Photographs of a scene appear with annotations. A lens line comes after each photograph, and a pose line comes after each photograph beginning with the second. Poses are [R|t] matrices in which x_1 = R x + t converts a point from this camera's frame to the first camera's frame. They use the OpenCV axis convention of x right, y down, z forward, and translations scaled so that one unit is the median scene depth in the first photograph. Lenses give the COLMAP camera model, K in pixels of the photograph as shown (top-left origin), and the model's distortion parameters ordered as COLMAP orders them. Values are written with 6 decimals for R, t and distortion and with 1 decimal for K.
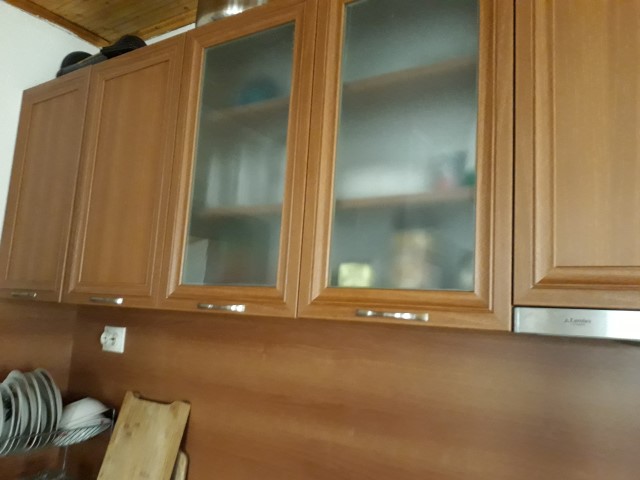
lens RADIAL K [[531.2, 0, 315.6], [0, 531.2, 243.4], [0, 0, 1]] dist [0.071618, -0.157172]
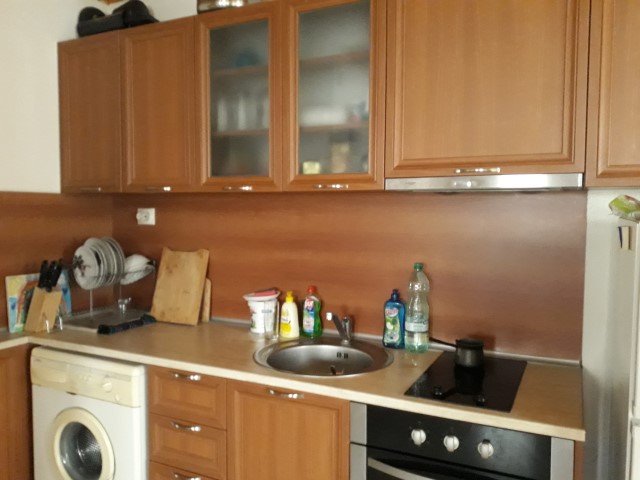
lens RADIAL K [[531.2, 0, 315.6], [0, 531.2, 243.4], [0, 0, 1]] dist [0.071618, -0.157172]
pose [[0.990089, -0.065408, 0.124283, -0.146174], [0.038317, 0.977161, 0.209018, -0.065193], [-0.135116, -0.202185, 0.969982, -0.814202]]
